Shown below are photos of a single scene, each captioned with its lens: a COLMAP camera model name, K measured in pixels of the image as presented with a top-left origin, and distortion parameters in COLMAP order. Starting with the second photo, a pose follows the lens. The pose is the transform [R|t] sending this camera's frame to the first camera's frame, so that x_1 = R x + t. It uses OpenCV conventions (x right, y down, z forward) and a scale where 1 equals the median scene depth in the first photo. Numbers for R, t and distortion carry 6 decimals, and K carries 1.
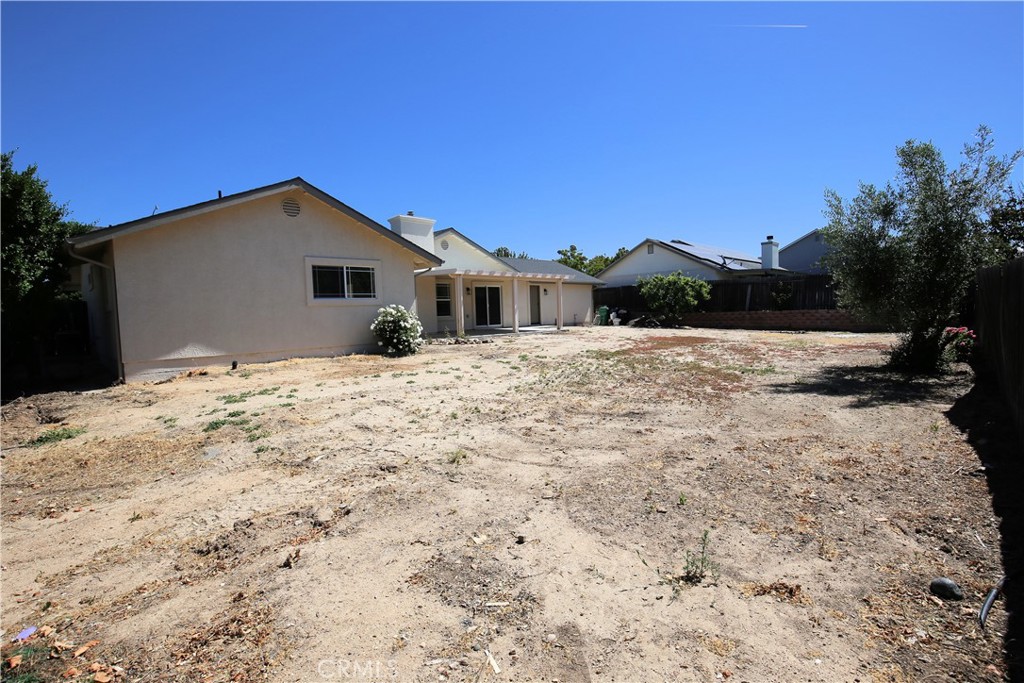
lens RADIAL K [[467.1, 0, 509.0], [0, 467.1, 345.7], [0, 0, 1]] dist [-0.029623, 0.000040]
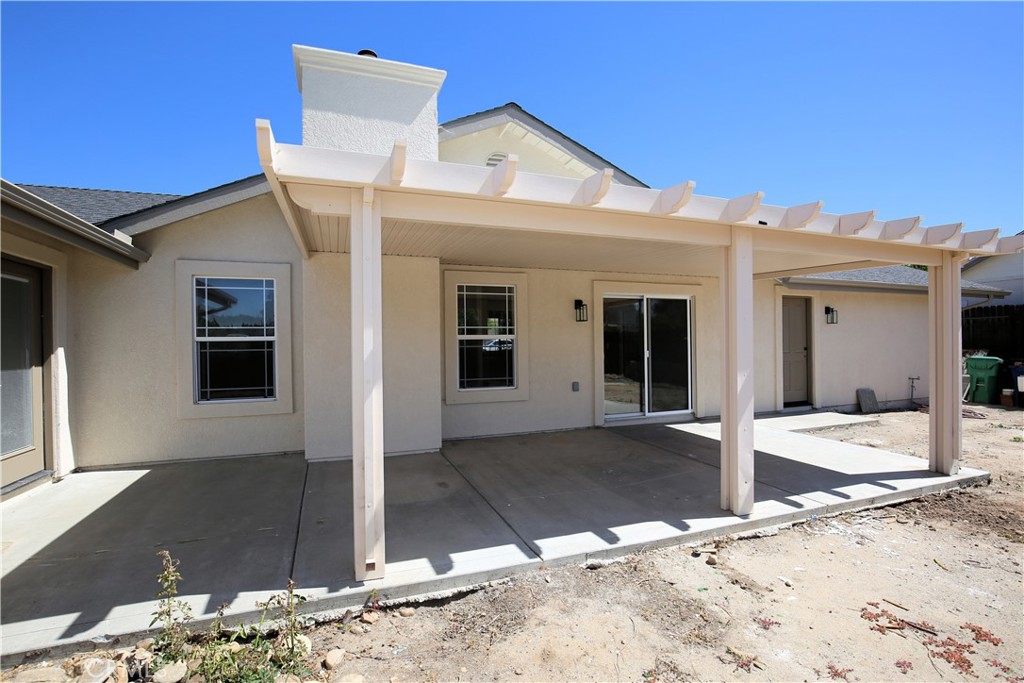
lens RADIAL K [[467.1, 0, 509.0], [0, 467.1, 345.7], [0, 0, 1]] dist [-0.029623, 0.000040]
pose [[0.903680, 0.025875, -0.427426, 0.008406], [-0.051594, 0.997480, -0.048699, -0.068353], [0.425088, 0.066061, 0.902738, 0.637554]]
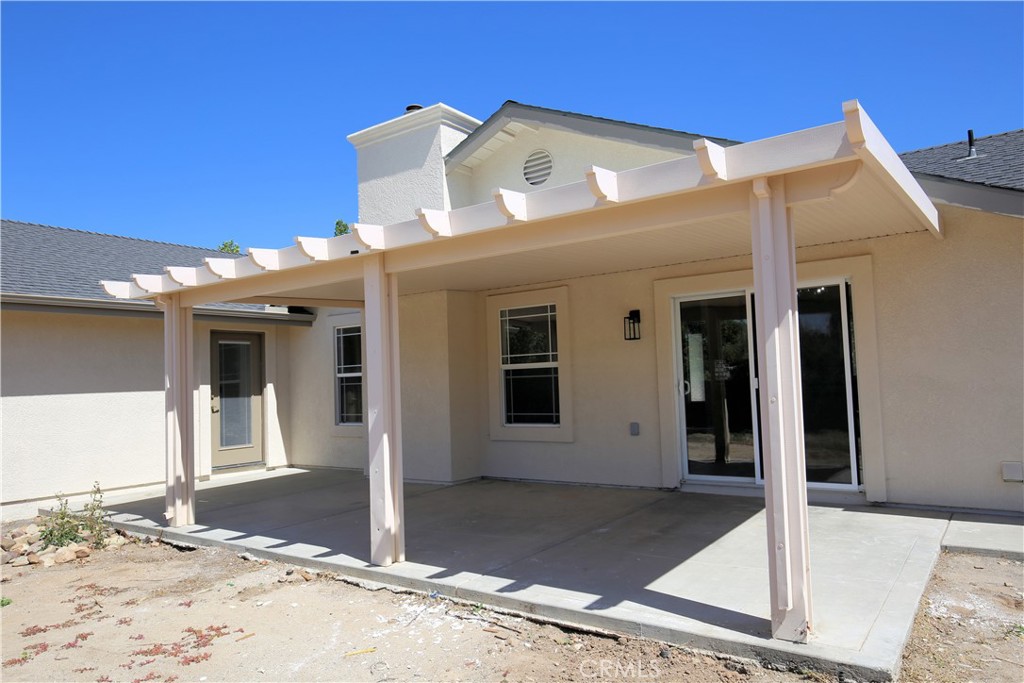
lens RADIAL K [[709.5, 0, 512.0], [0, 709.5, 341.5], [0, 0, 1]] dist [0.021710, 0.002921]
pose [[0.148344, -0.019011, -0.988753, 0.248464], [-0.038920, 0.998928, -0.025046, -0.089990], [0.988170, 0.042198, 0.147445, 0.824536]]
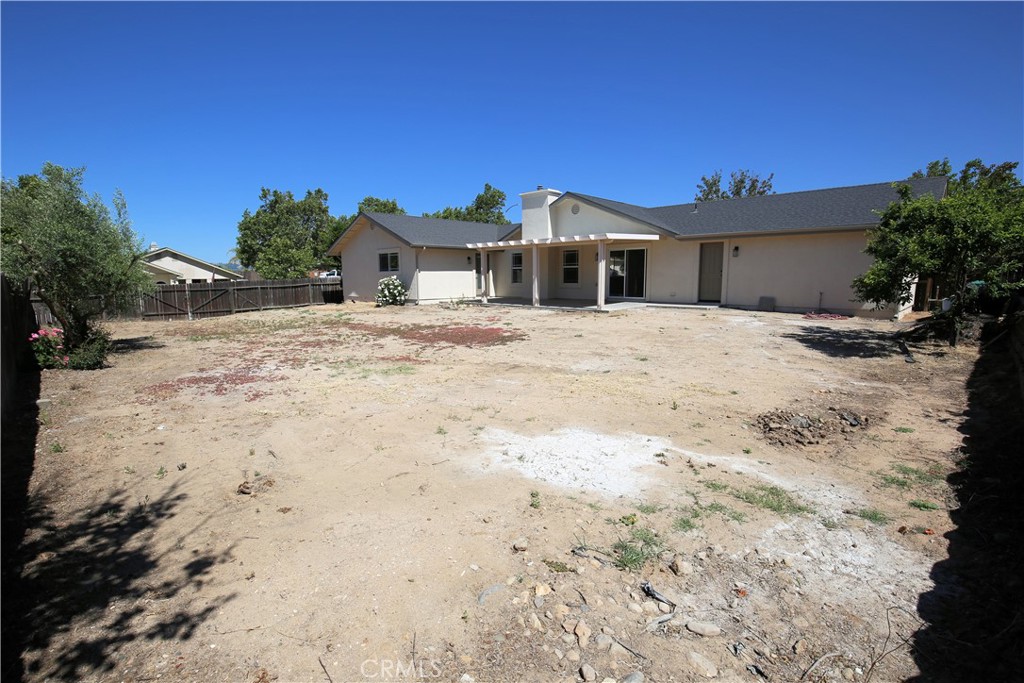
lens RADIAL K [[467.1, 0, 509.0], [0, 467.1, 345.7], [0, 0, 1]] dist [-0.029623, 0.000040]
pose [[-0.009987, 0.185000, -0.982688, 0.770086], [-0.062980, 0.980669, 0.185260, -0.096723], [0.997965, 0.063740, 0.001858, 0.781692]]
